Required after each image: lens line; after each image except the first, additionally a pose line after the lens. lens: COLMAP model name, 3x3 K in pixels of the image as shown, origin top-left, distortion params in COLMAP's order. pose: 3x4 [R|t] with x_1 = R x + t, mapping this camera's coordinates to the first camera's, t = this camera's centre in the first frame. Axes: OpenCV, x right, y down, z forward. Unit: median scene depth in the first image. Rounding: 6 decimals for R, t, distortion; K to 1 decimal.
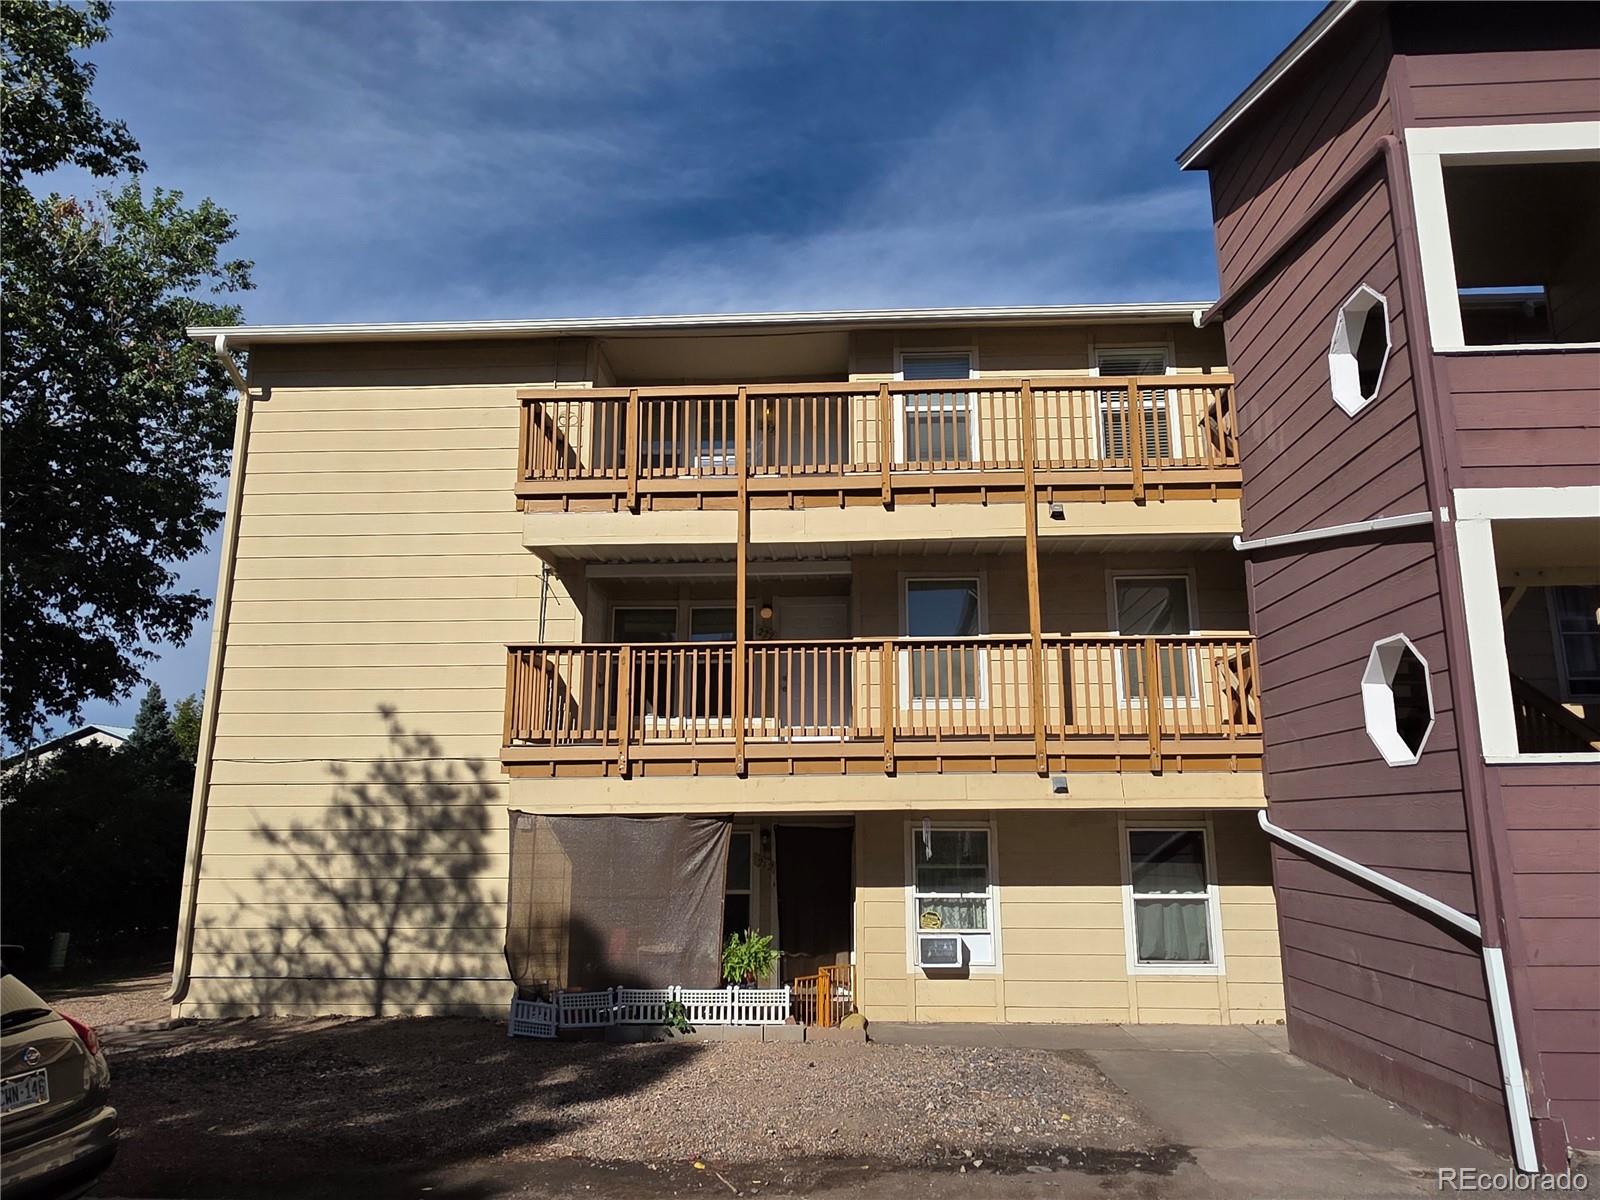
lens RADIAL K [[1057.6, 0, 800.0], [0, 1057.6, 600.0], [0, 0, 1]] dist [0.019076, -0.000245]
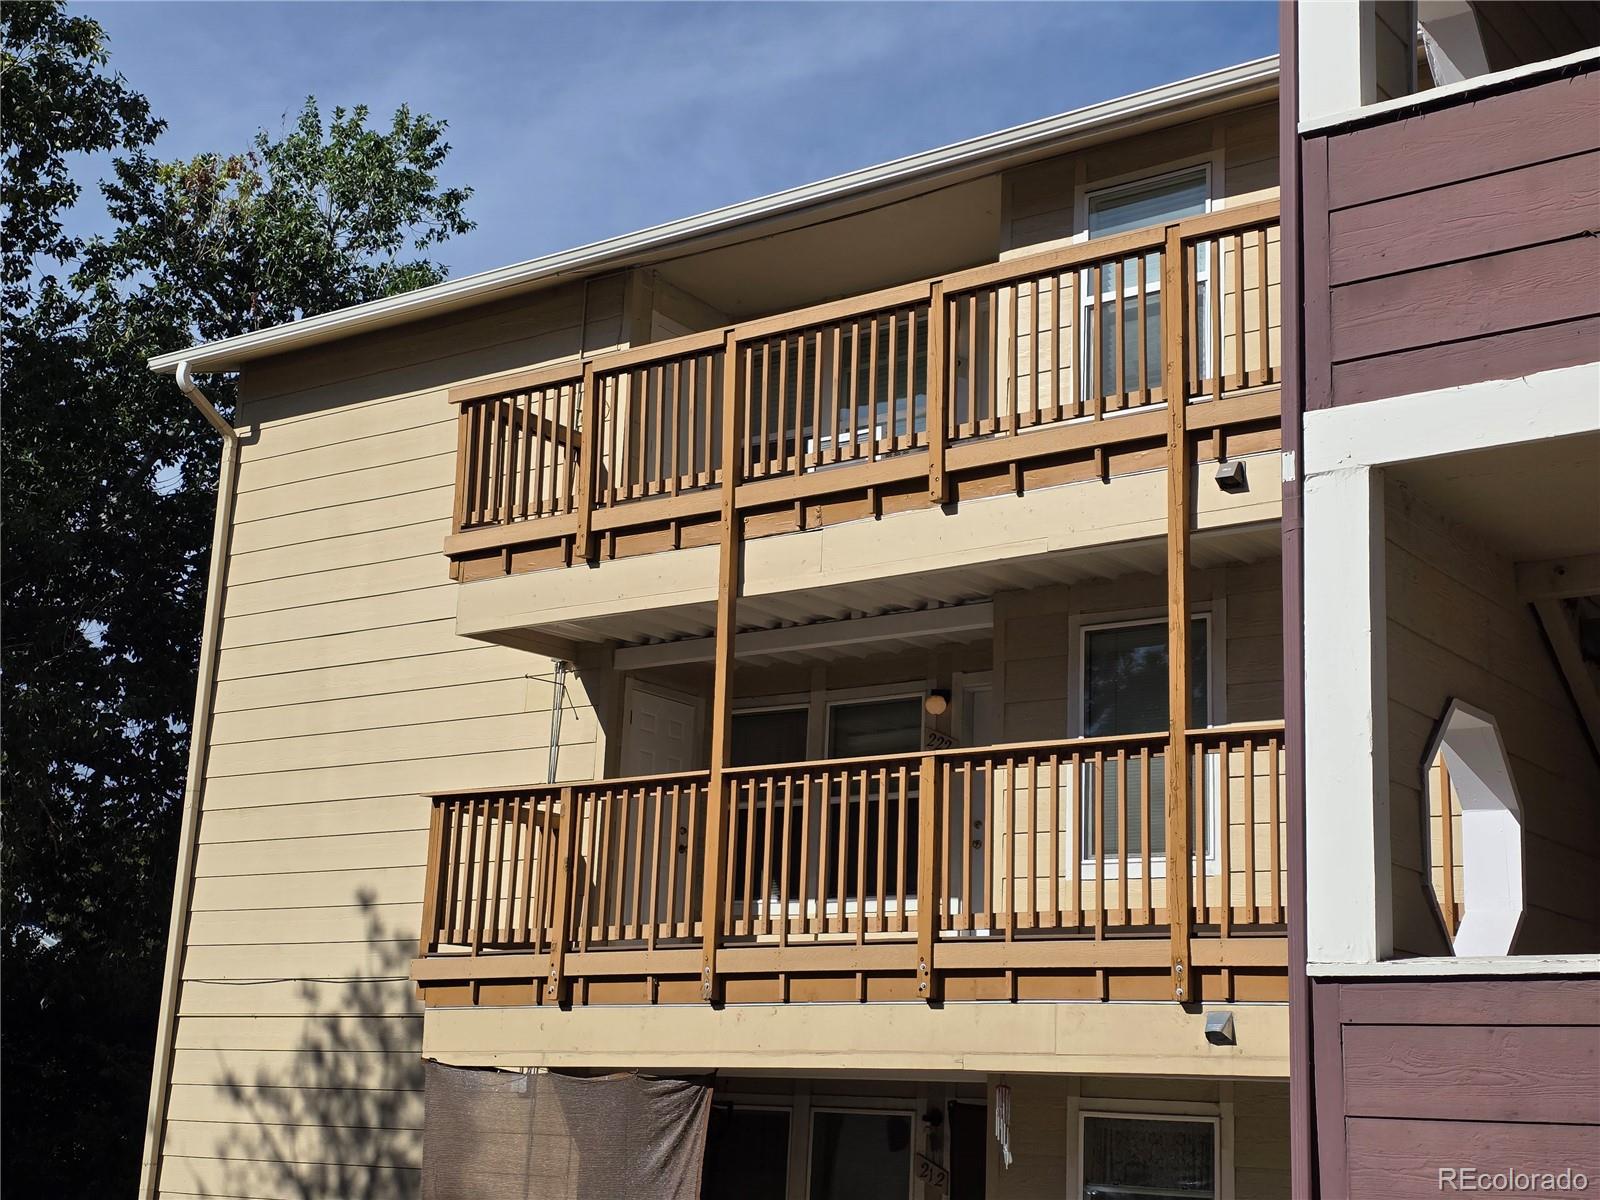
lens RADIAL K [[2111.4, 0, 800.0], [0, 2111.4, 600.0], [0, 0, 1]] dist [0.143274, 0.012750]
pose [[0.843506, -0.096056, -0.528462, 0.558003], [0.087413, 0.995312, -0.041389, -0.001981], [0.529960, -0.011283, 0.847948, 0.034728]]
